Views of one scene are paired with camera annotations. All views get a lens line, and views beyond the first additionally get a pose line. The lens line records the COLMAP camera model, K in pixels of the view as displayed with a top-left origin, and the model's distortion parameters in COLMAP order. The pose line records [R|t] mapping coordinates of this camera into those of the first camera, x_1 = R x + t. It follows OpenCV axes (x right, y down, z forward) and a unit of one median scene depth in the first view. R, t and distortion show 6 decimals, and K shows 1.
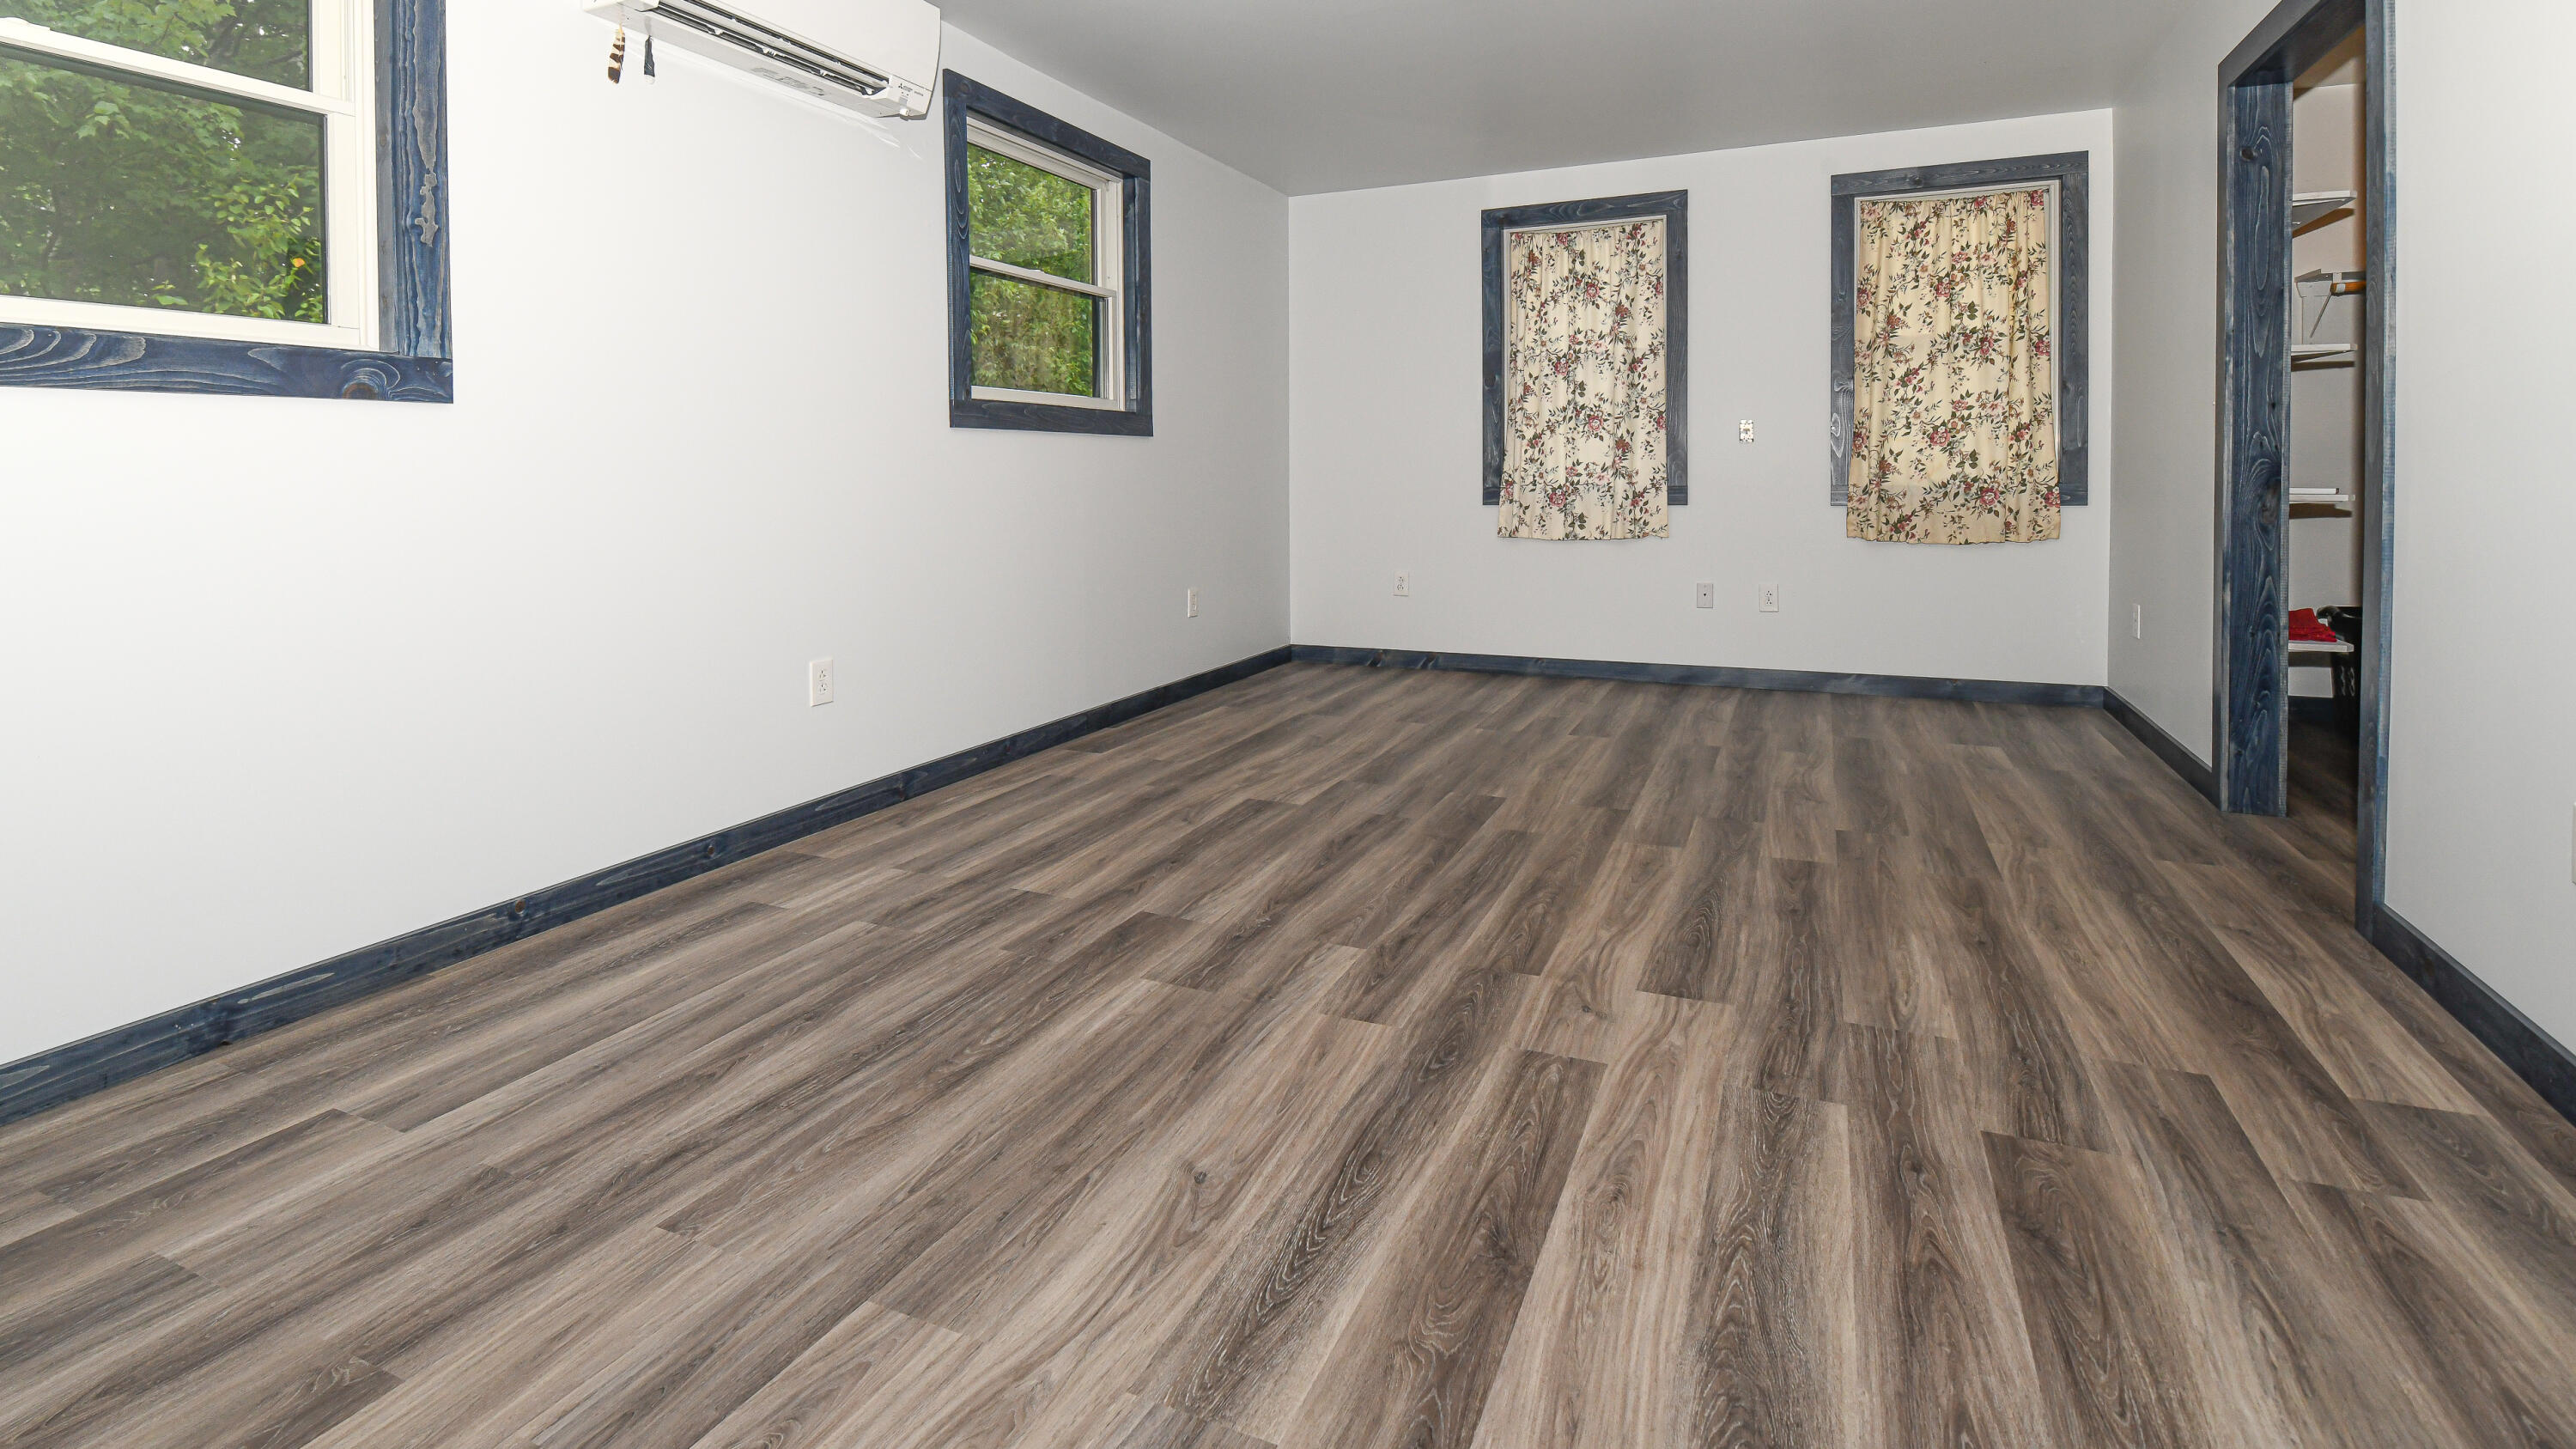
lens RADIAL K [[1214.7, 0, 1286.7], [0, 1214.7, 476.8], [0, 0, 1]] dist [-0.000896, -0.008727]
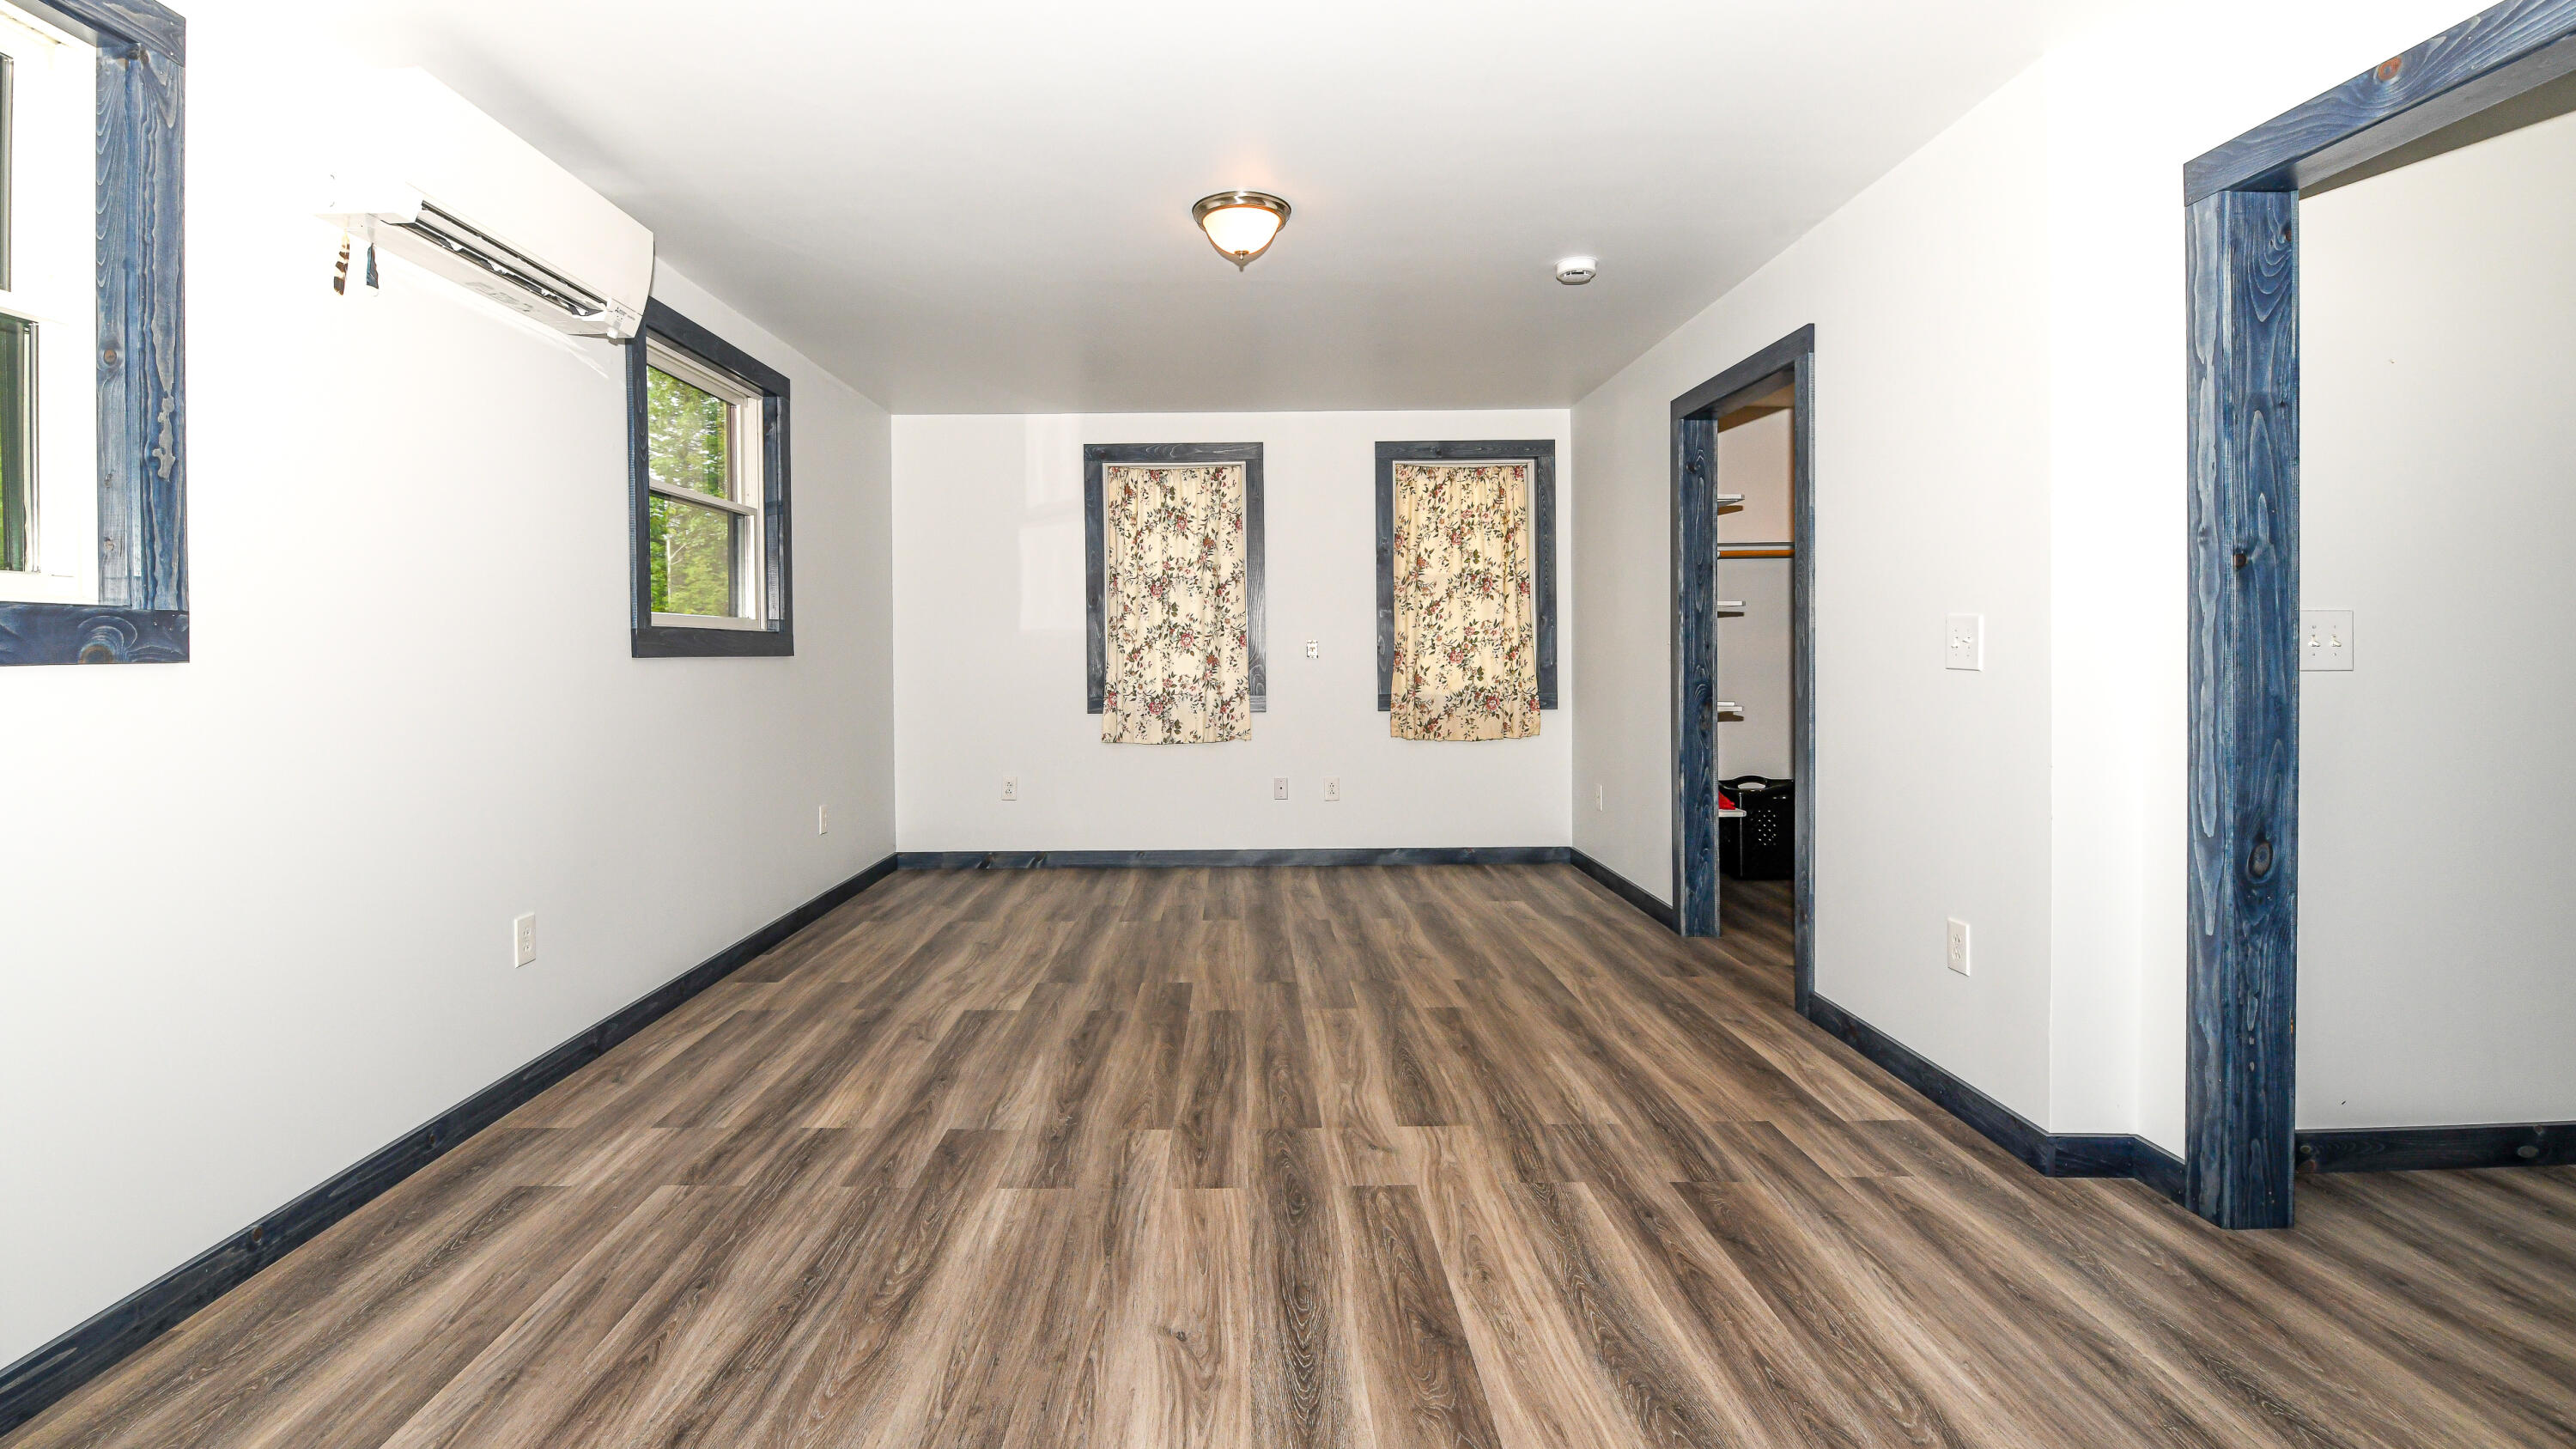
lens RADIAL K [[1172.7, 0, 1249.0], [0, 1172.7, 633.9], [0, 0, 1]] dist [-0.000877, -0.008449]
pose [[0.915364, 0.008158, 0.402544, -0.327059], [0.001082, 0.999741, -0.022721, -0.060622], [-0.402625, 0.021233, 0.915119, -0.067868]]
